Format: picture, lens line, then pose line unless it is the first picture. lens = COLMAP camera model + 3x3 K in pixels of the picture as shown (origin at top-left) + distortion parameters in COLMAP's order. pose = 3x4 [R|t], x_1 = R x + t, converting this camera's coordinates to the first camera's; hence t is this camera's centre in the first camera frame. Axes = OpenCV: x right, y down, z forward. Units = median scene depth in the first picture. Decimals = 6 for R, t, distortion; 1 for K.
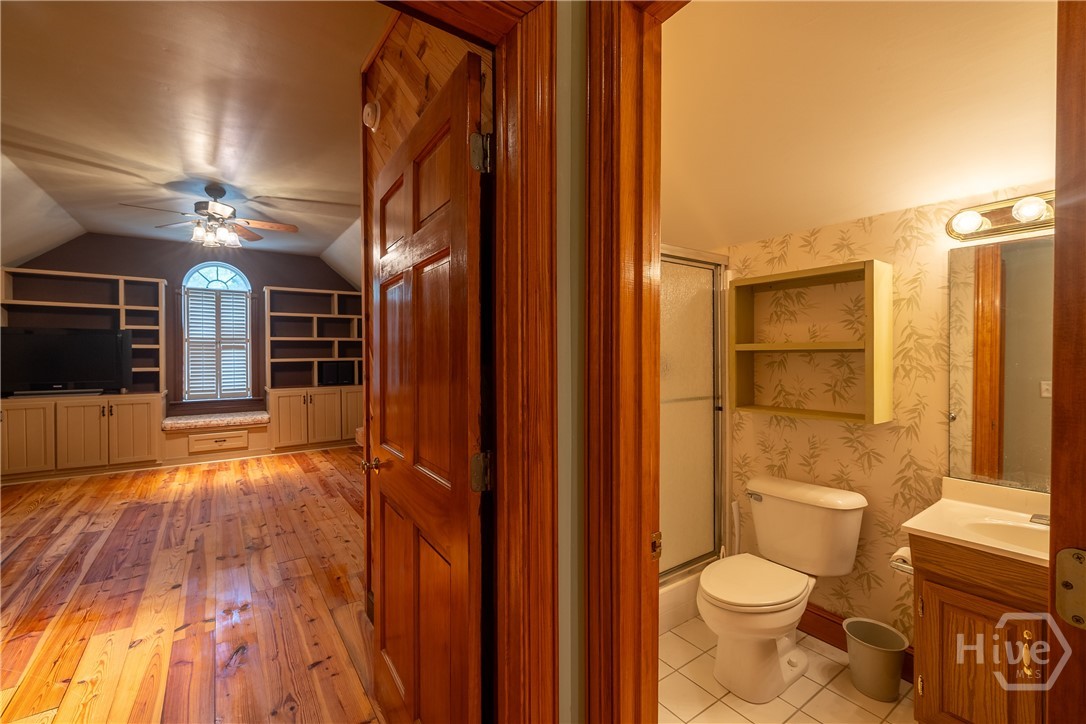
lens RADIAL K [[469.6, 0, 541.7], [0, 469.6, 355.3], [0, 0, 1]] dist [0.000968, 0.000148]
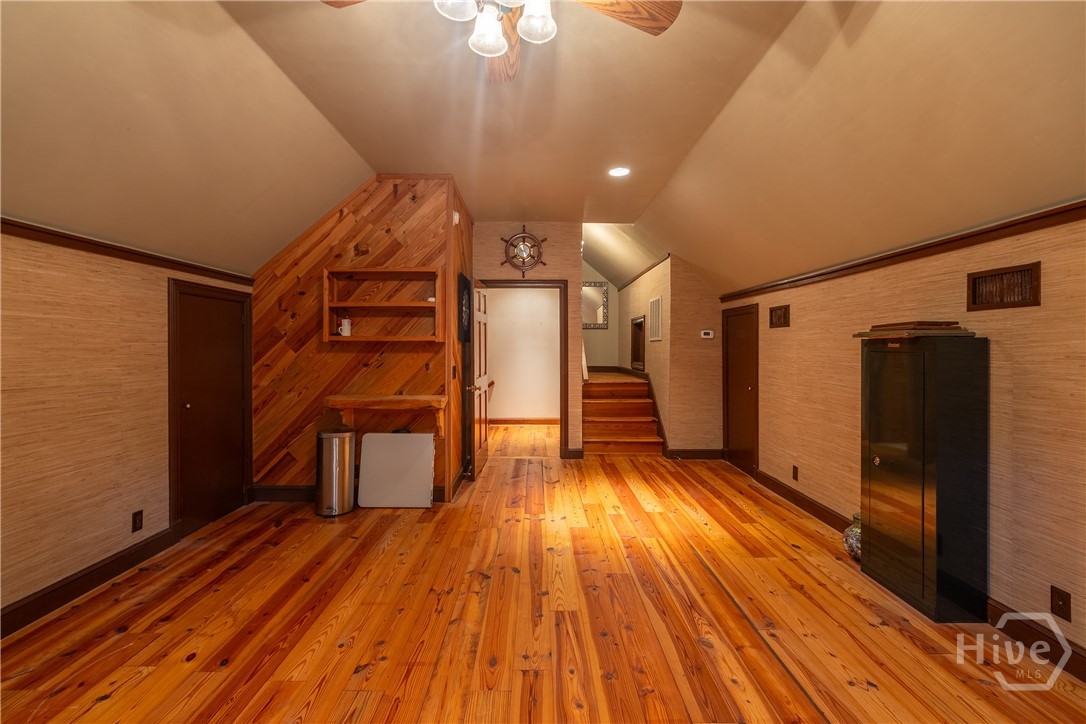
lens RADIAL K [[469.6, 0, 541.7], [0, 469.6, 355.3], [0, 0, 1]] dist [0.000968, 0.000148]
pose [[-0.828646, -0.004181, 0.559757, -1.343330], [0.006261, 0.999840, 0.016736, 0.000889], [-0.559738, 0.017373, -0.828488, 1.874690]]
